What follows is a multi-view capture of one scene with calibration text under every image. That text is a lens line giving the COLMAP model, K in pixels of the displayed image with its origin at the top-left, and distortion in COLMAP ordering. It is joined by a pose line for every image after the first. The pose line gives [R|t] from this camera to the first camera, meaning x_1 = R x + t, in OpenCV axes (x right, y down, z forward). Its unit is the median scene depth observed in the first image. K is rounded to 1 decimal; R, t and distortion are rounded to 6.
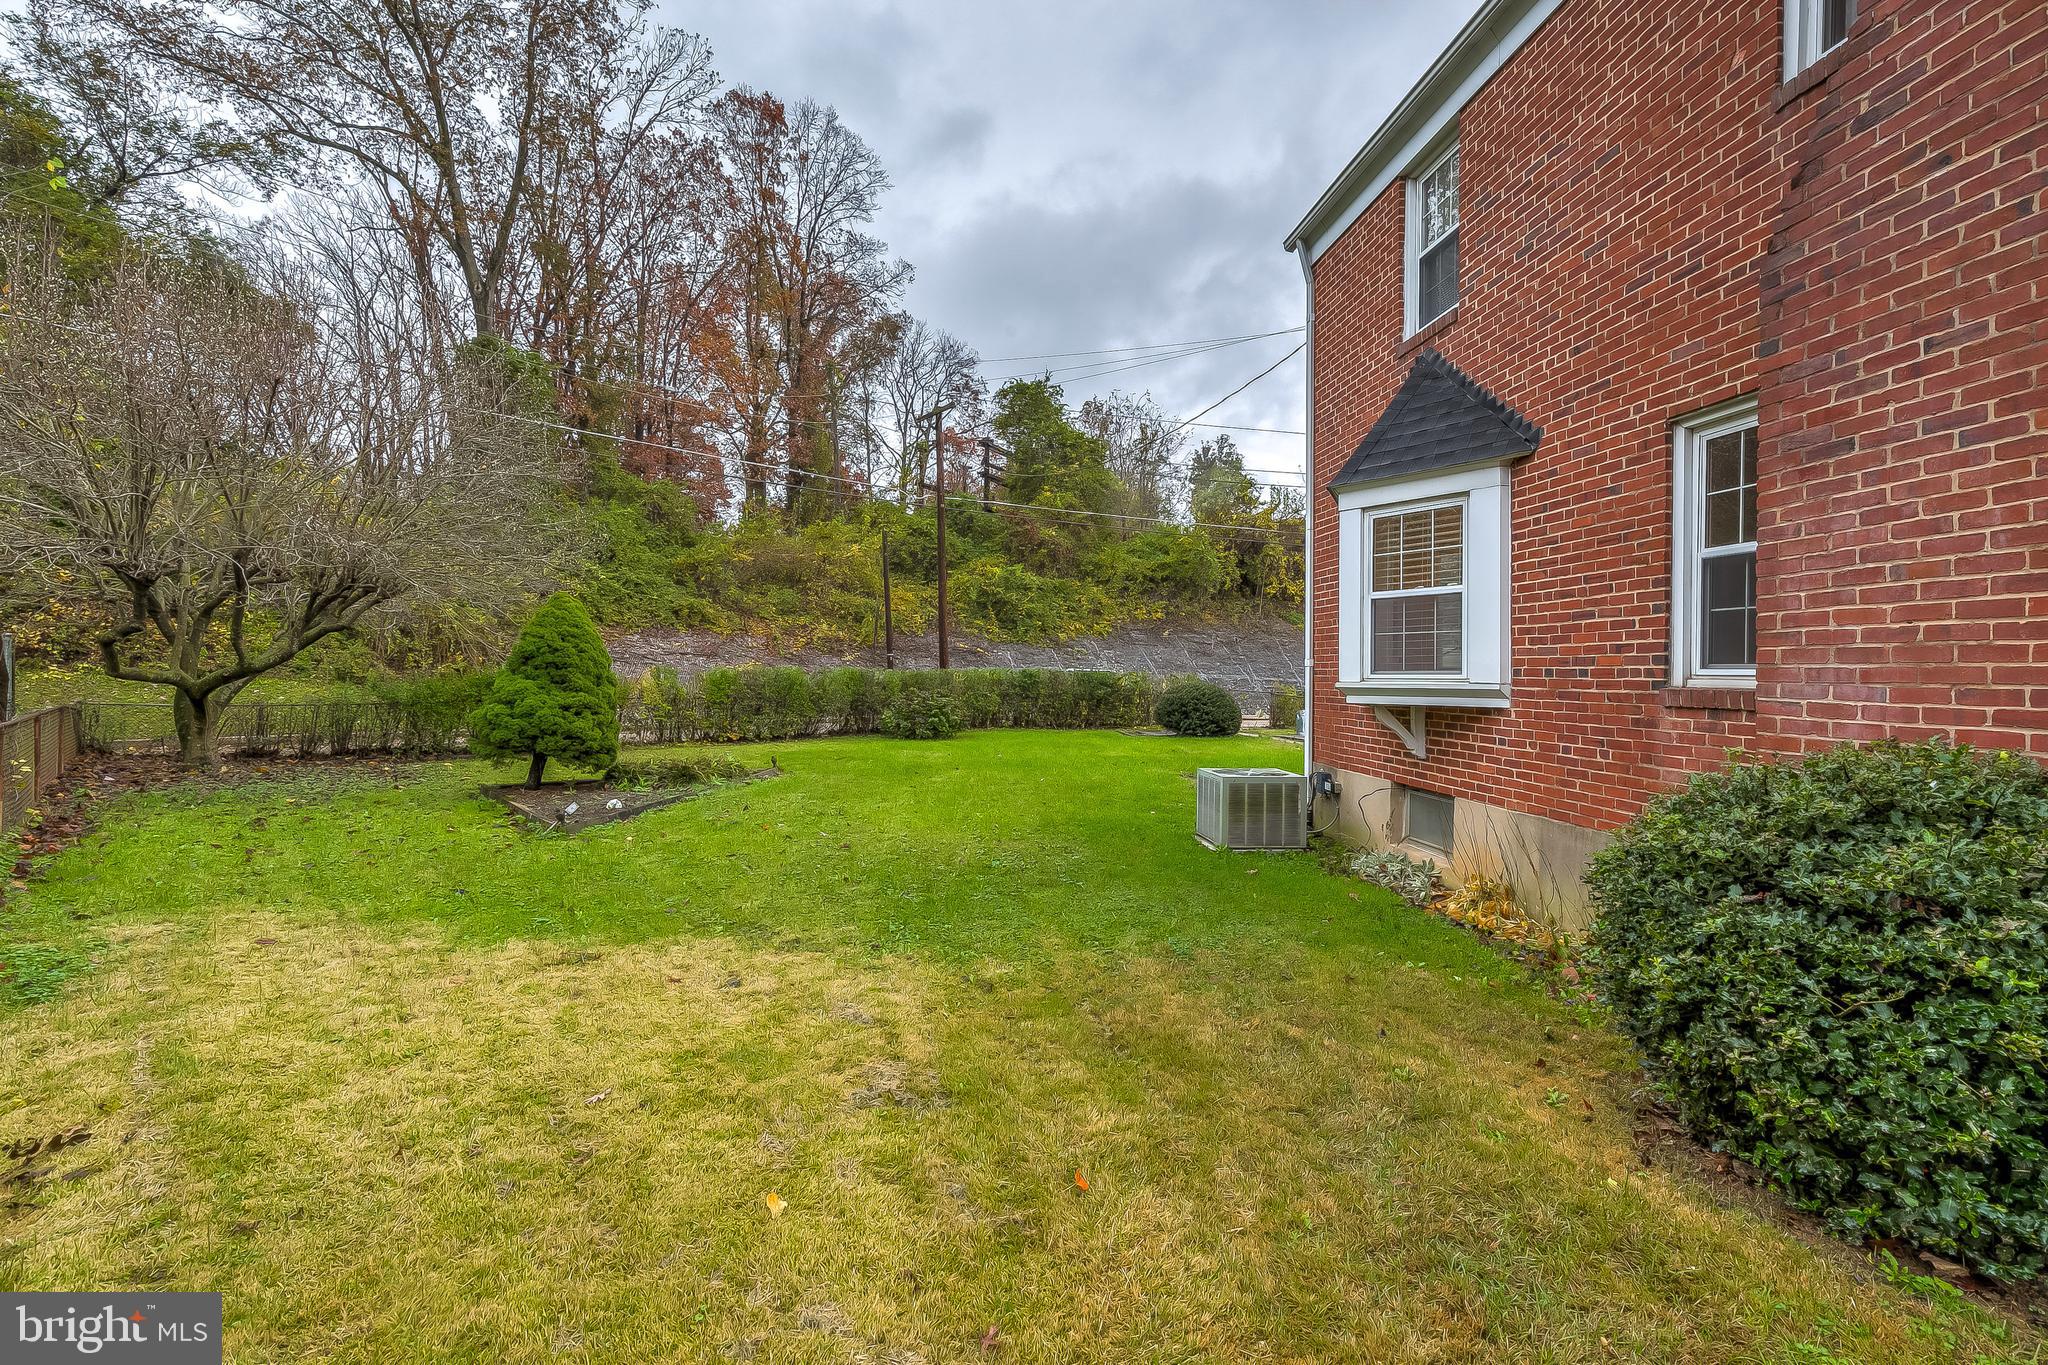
lens RADIAL K [[929.5, 0, 1022.2], [0, 929.5, 682.3], [0, 0, 1]] dist [0.014037, -0.001318]
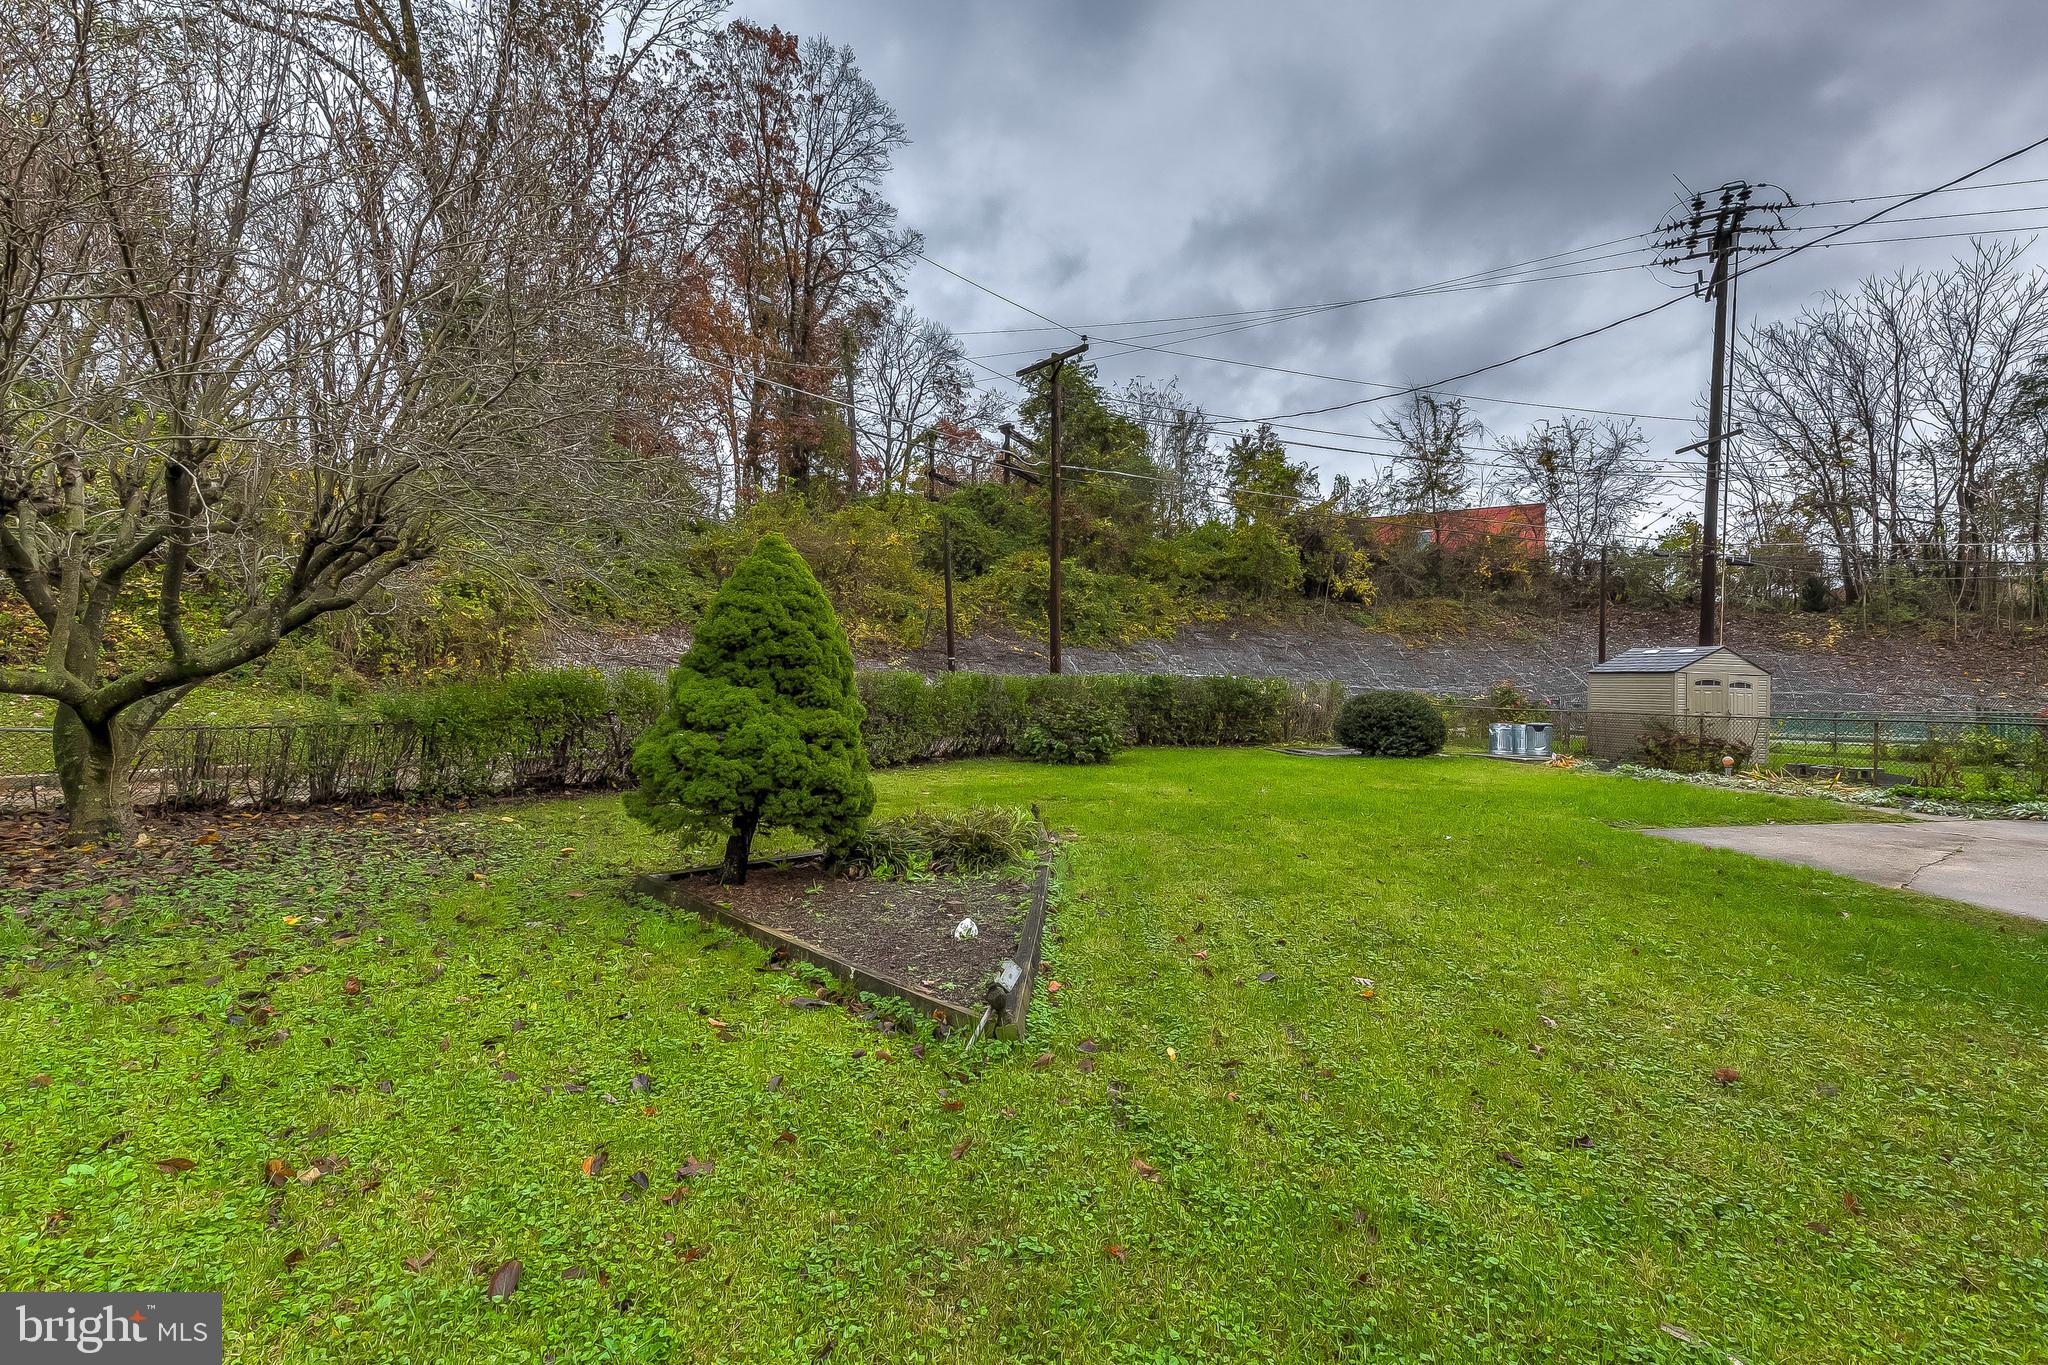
lens RADIAL K [[929.5, 0, 1026.3], [0, 929.5, 682.0], [0, 0, 1]] dist [0.014037, -0.001318]
pose [[0.997812, -0.001364, 0.066106, -0.125882], [0.002005, 0.999952, -0.009630, 0.000026], [-0.066090, 0.009742, 0.997766, 0.139659]]
